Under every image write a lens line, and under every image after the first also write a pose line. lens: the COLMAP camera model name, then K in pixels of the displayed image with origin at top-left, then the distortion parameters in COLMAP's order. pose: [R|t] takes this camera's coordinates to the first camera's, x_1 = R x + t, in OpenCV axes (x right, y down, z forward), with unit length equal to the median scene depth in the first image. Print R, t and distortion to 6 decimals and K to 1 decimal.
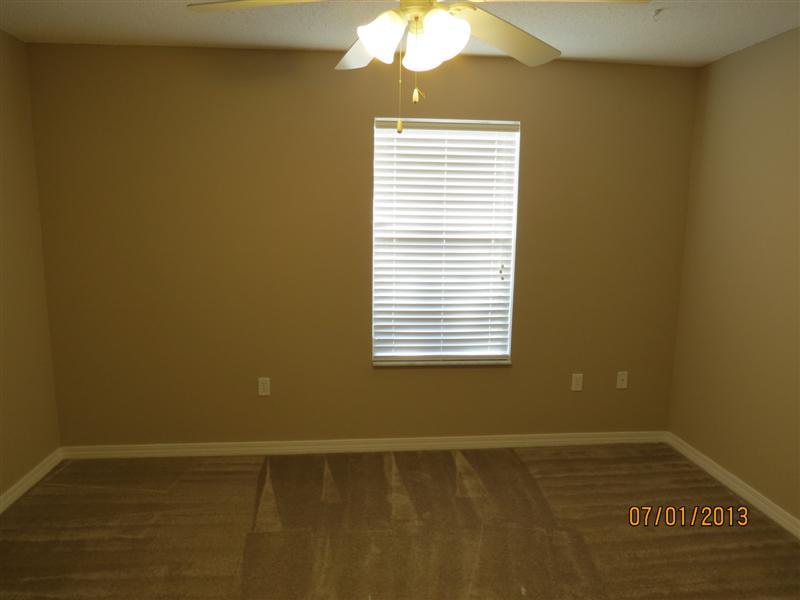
lens RADIAL K [[559.1, 0, 400.0], [0, 559.1, 300.0], [0, 0, 1]] dist [-0.049722, 0.022677]
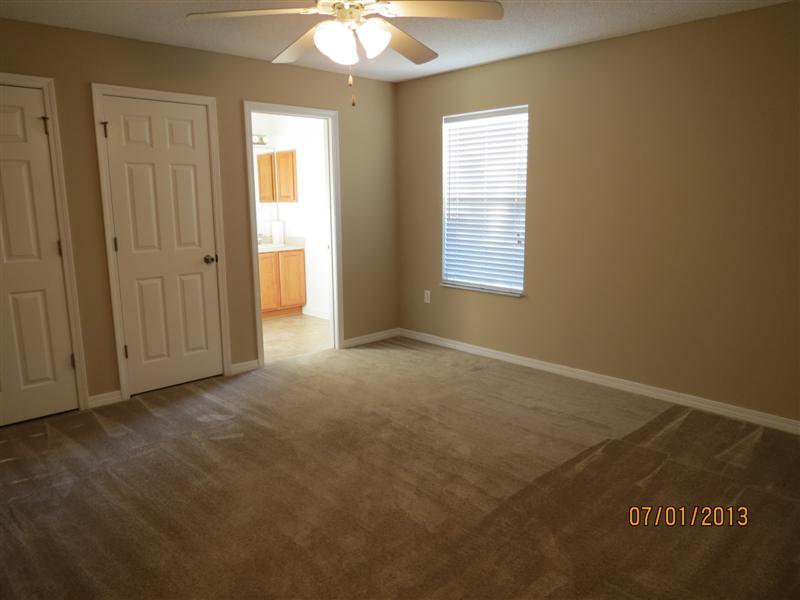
lens RADIAL K [[559.1, 0, 400.0], [0, 559.1, 300.0], [0, 0, 1]] dist [-0.049722, 0.022677]
pose [[0.618956, 0.131621, -0.774319, 1.069728], [-0.089103, 0.991261, 0.097272, 0.022652], [0.780355, 0.008787, 0.625275, -0.011292]]
